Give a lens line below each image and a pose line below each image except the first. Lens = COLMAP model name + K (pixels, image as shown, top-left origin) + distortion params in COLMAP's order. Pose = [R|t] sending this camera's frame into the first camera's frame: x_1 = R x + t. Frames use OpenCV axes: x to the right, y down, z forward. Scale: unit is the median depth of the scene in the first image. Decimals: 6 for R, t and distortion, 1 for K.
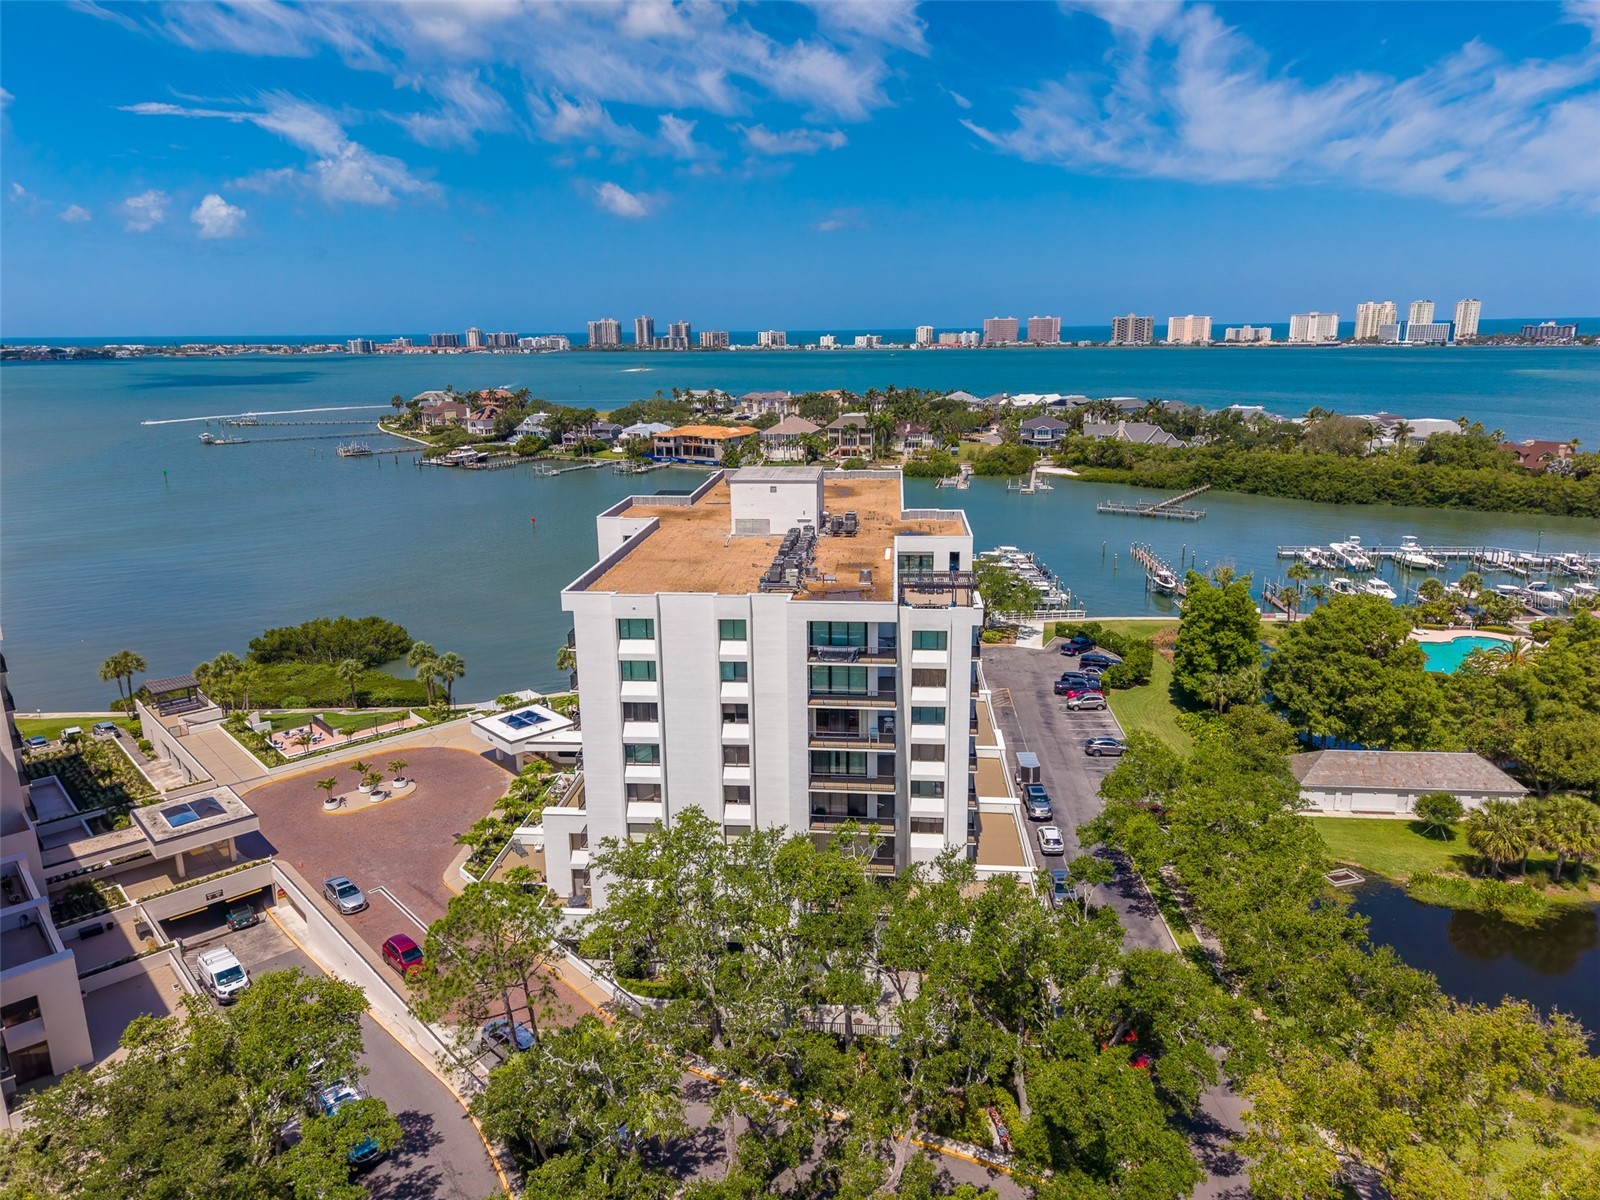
lens RADIAL K [[1127.0, 0, 800.0], [0, 1127.0, 600.0], [0, 0, 1]] dist [0.062739, 0.001032]
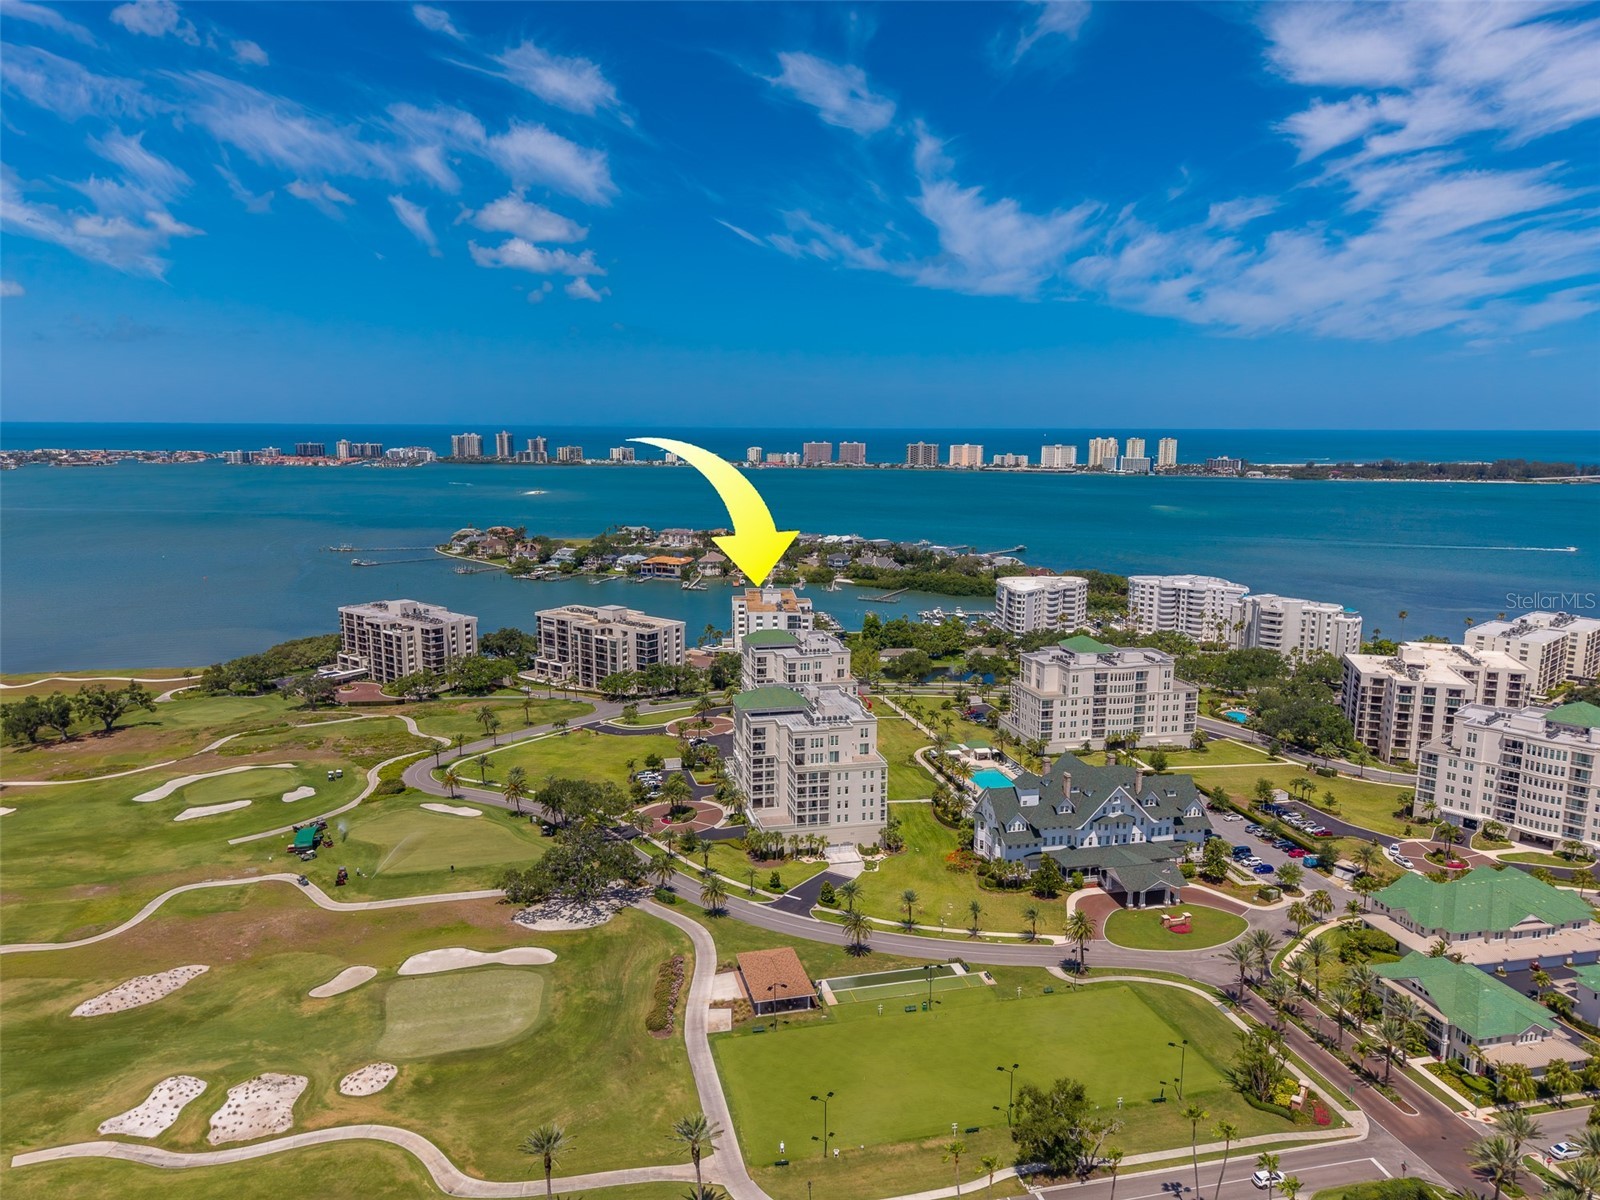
lens RADIAL K [[1127.0, 0, 800.0], [0, 1127.0, 600.0], [0, 0, 1]] dist [0.062739, 0.001032]
pose [[0.987902, -0.008791, 0.154833, -0.107691], [0.021363, 0.996588, -0.079722, 0.052181], [-0.153604, 0.082065, 0.984719, -0.626230]]
